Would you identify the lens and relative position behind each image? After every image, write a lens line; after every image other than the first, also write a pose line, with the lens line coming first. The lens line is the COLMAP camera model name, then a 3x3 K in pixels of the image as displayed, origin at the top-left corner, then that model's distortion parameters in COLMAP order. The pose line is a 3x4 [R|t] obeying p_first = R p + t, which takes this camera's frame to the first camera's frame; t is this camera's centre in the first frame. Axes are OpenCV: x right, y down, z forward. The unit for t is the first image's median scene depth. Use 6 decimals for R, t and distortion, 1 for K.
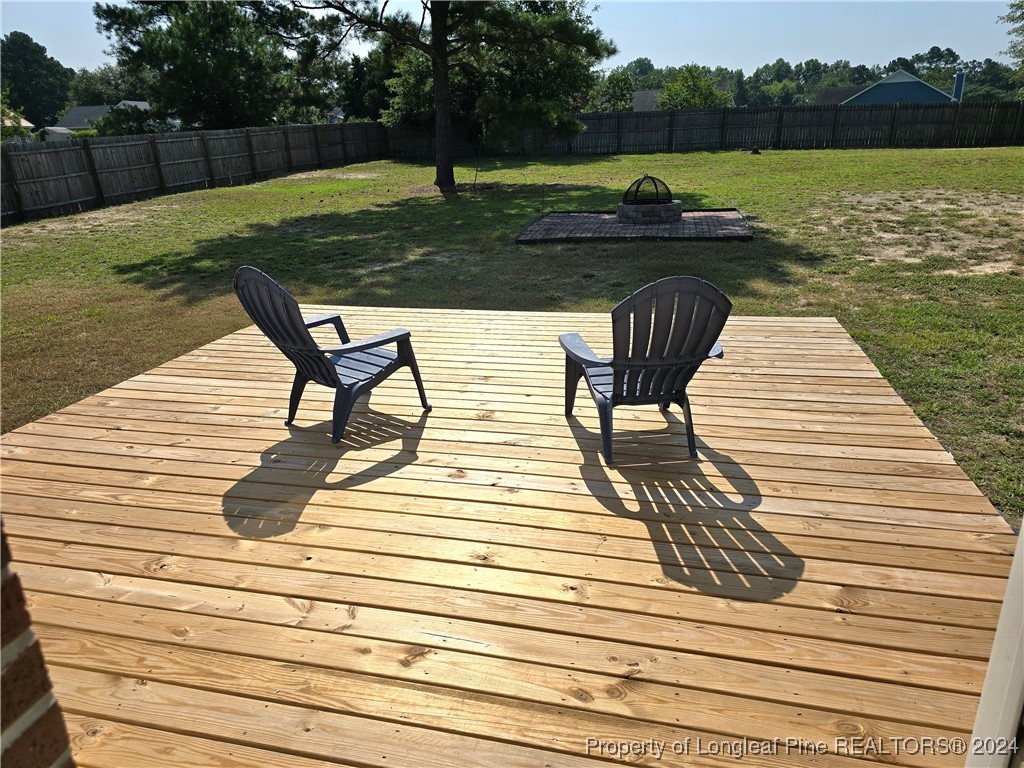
lens RADIAL K [[694.6, 0, 512.0], [0, 694.6, 384.0], [0, 0, 1]] dist [0.002890, -0.002701]
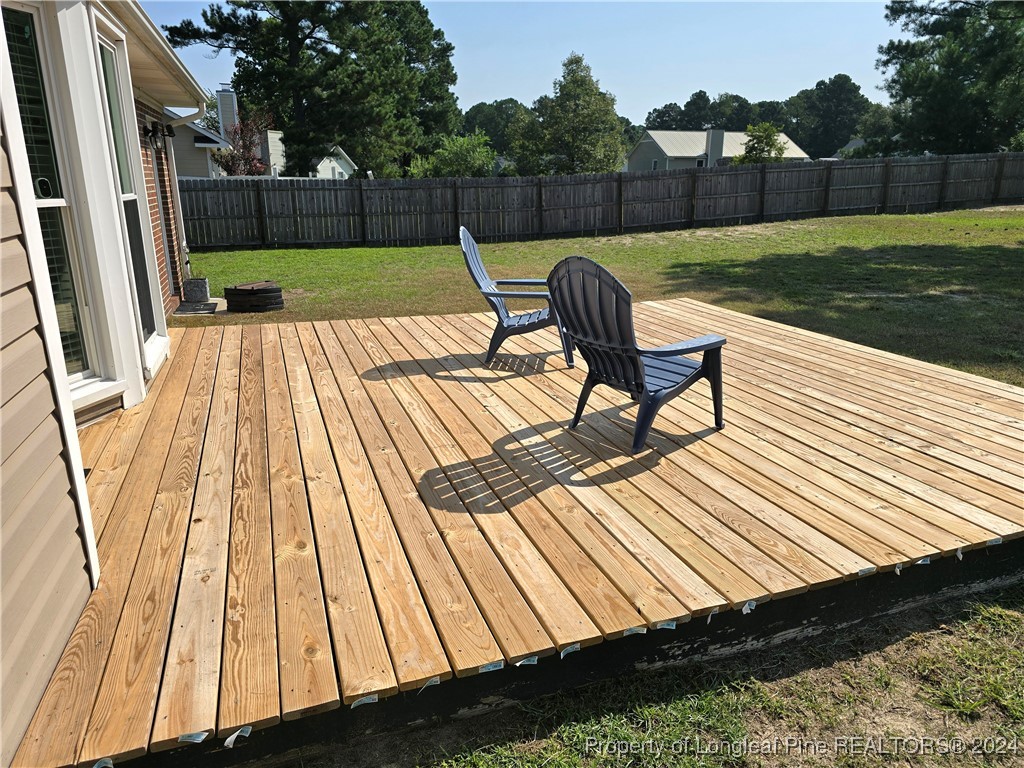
lens RADIAL K [[675.9, 0, 512.0], [0, 675.9, 384.0], [0, 0, 1]] dist [0.019771, -0.000256]
pose [[0.543648, 0.267577, -0.795518, 0.439374], [-0.294747, 0.948318, 0.117545, -0.025588], [0.785857, 0.170573, 0.594419, 0.119632]]
